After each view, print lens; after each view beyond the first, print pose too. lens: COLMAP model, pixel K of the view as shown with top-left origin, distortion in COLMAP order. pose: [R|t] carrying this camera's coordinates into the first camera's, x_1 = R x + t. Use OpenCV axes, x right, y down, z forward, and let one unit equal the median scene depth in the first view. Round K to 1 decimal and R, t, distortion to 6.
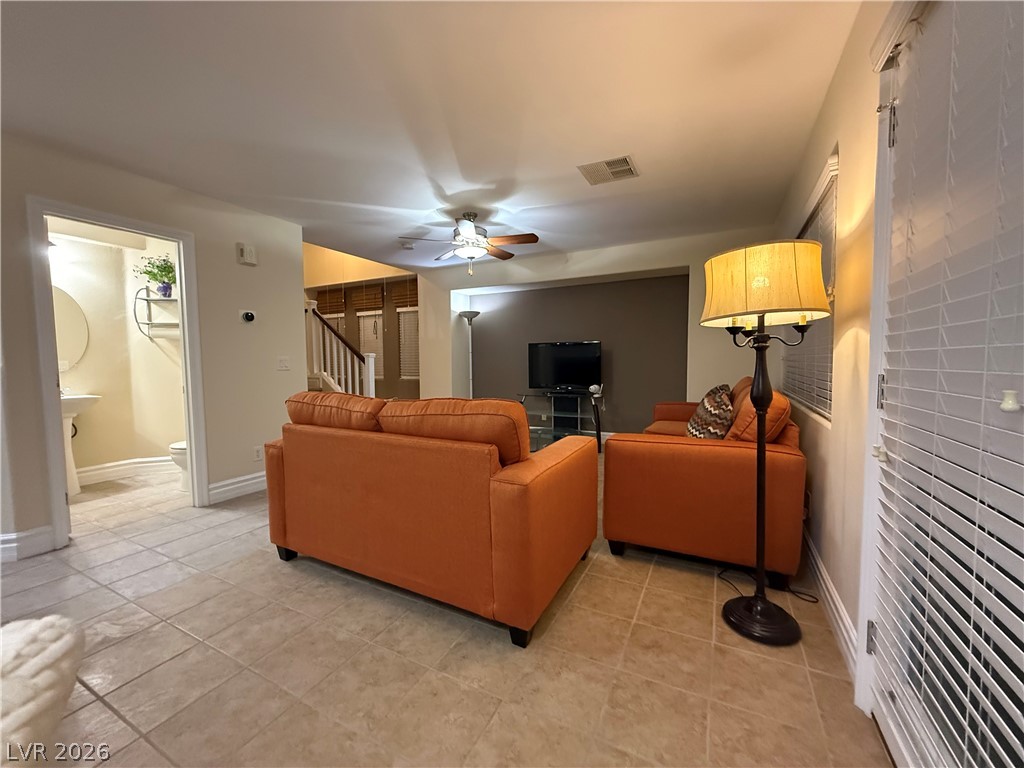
lens RADIAL K [[407.0, 0, 509.5], [0, 407.0, 383.4], [0, 0, 1]] dist [0.000029, 0.000229]
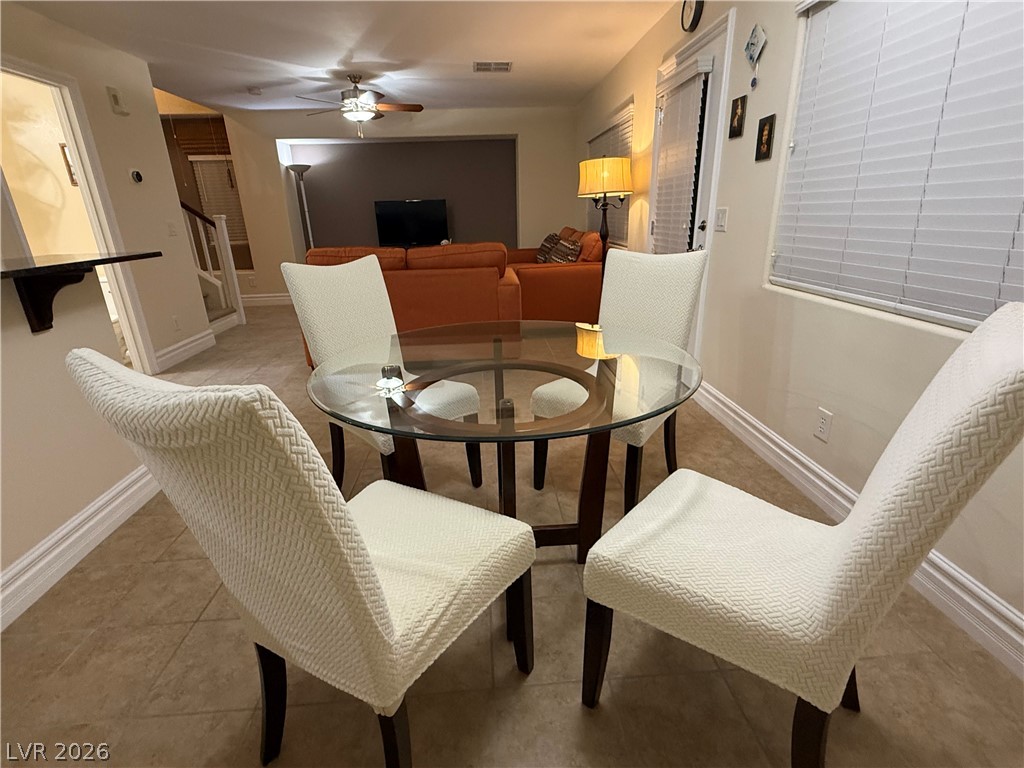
lens RADIAL K [[486.5, 0, 508.5], [0, 486.5, 382.8], [0, 0, 1]] dist [-0.000715, 0.000532]
pose [[0.857159, -0.185802, 0.480370, -0.588962], [0.049483, 0.958058, 0.282270, 0.017118], [-0.512669, -0.218180, 0.830402, -0.502743]]
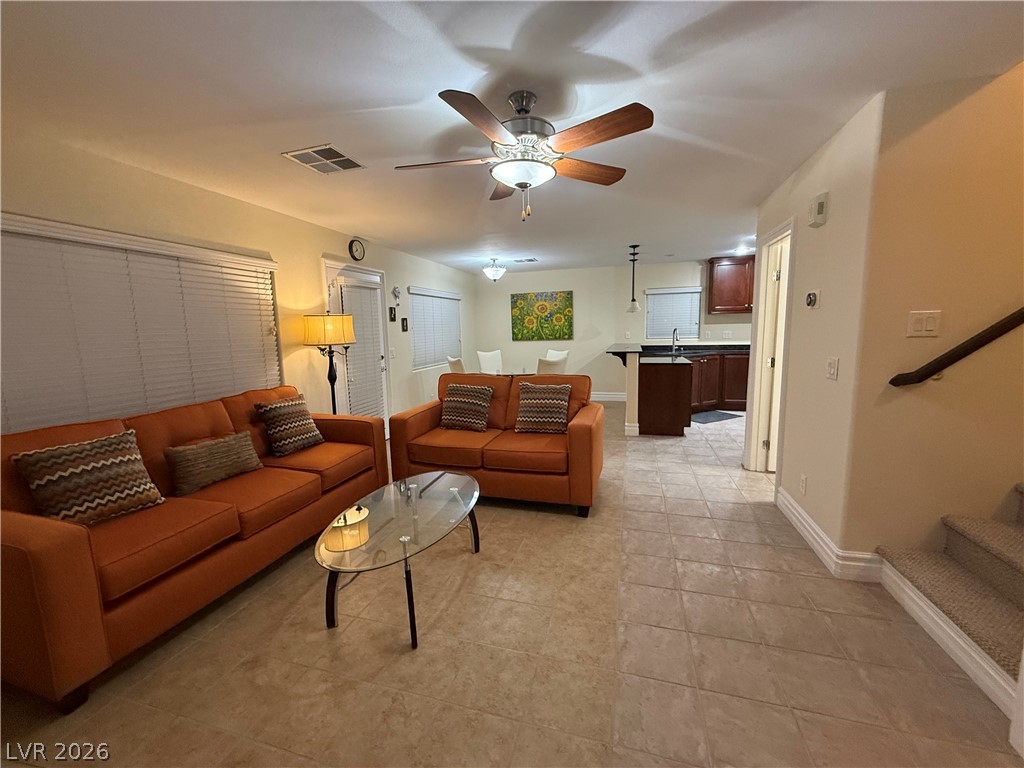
lens RADIAL K [[407.9, 0, 509.7], [0, 407.9, 383.8], [0, 0, 1]] dist [-0.000670, -0.000015]
pose [[-0.981409, 0.057465, -0.183123, 0.038867], [0.021620, 0.981152, 0.192026, -0.183917], [0.190706, 0.184497, -0.964153, 1.791638]]
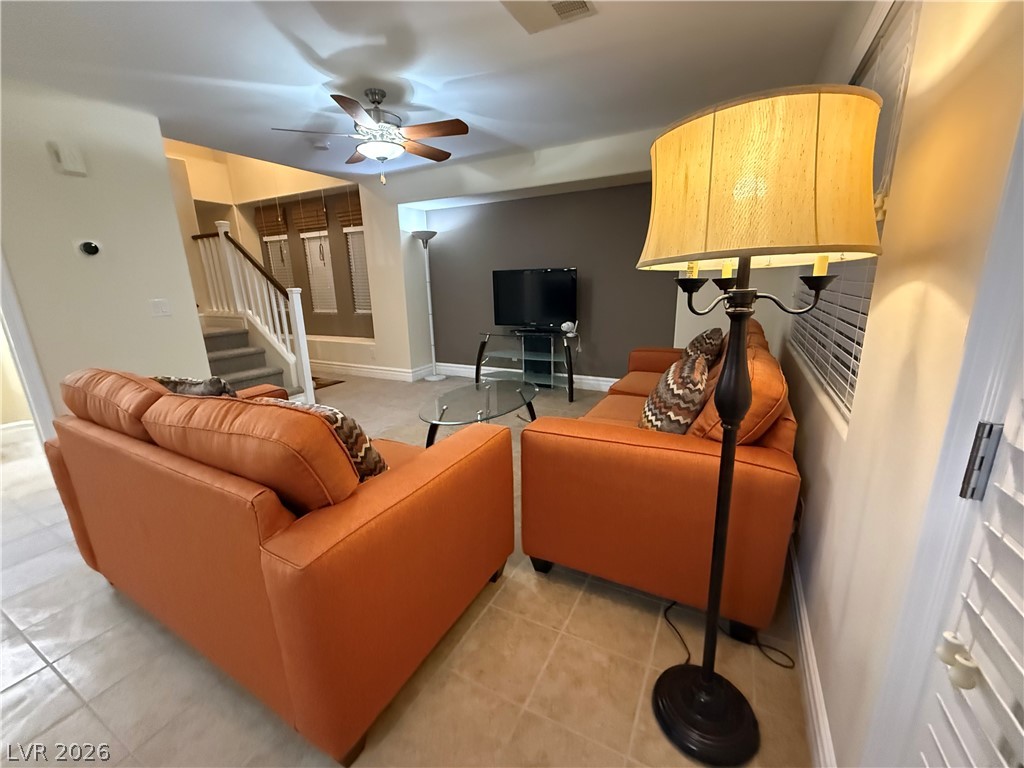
lens RADIAL K [[412.4, 0, 512.0], [0, 412.4, 384.0], [0, 0, 1]] dist [0.000982, 0.000064]
pose [[0.999840, -0.012139, -0.013107, 0.166226], [0.014426, 0.981379, 0.191541, -0.056890], [0.010538, -0.191700, 0.981397, 0.225235]]
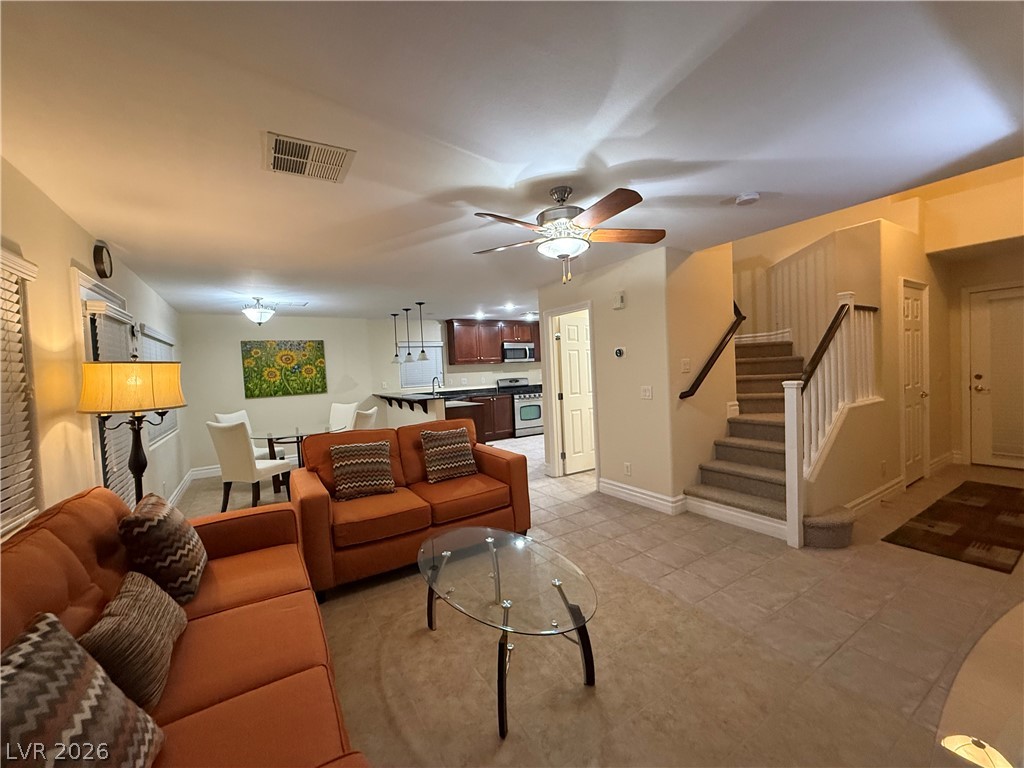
lens RADIAL K [[407.0, 0, 509.5], [0, 407.0, 383.4], [0, 0, 1]] dist [0.000029, 0.000229]
pose [[-0.509085, 0.063489, -0.858372, 0.604508], [0.002128, 0.997366, 0.072508, -0.177132], [0.860714, 0.035086, -0.507879, 1.460554]]
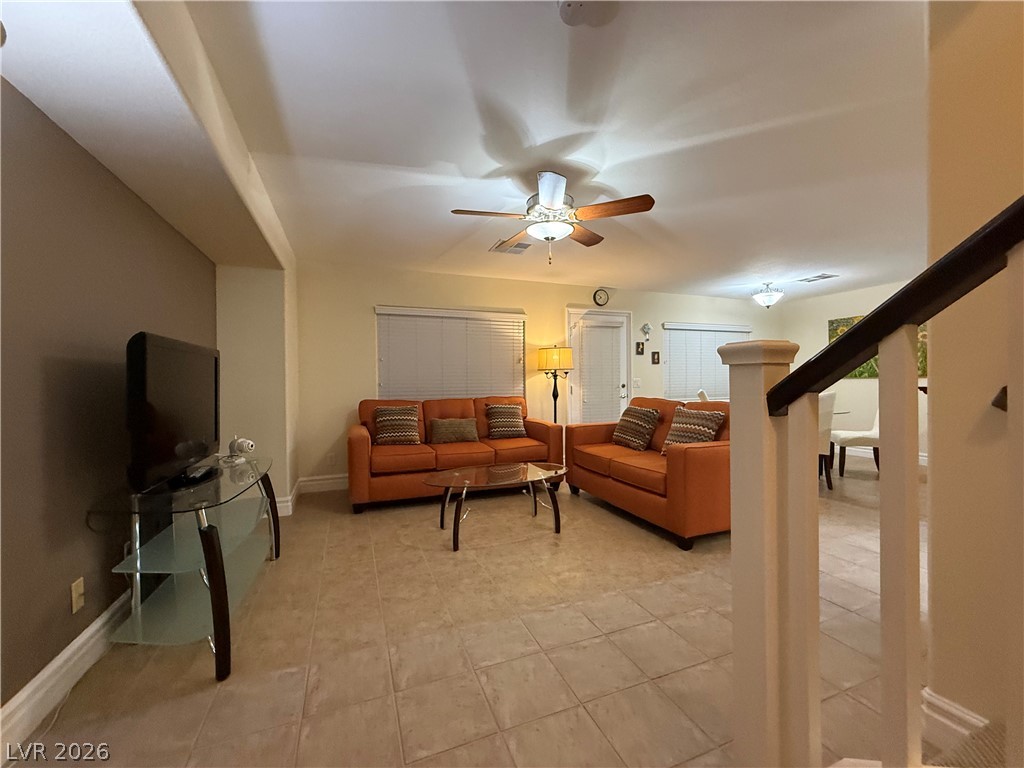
lens RADIAL K [[407.0, 0, 509.5], [0, 407.0, 383.4], [0, 0, 1]] dist [0.000029, 0.000229]
pose [[-0.753256, 0.012783, 0.657604, -0.581275], [0.054706, 0.997564, 0.043271, -0.107323], [-0.655449, 0.068569, -0.752120, 1.842410]]
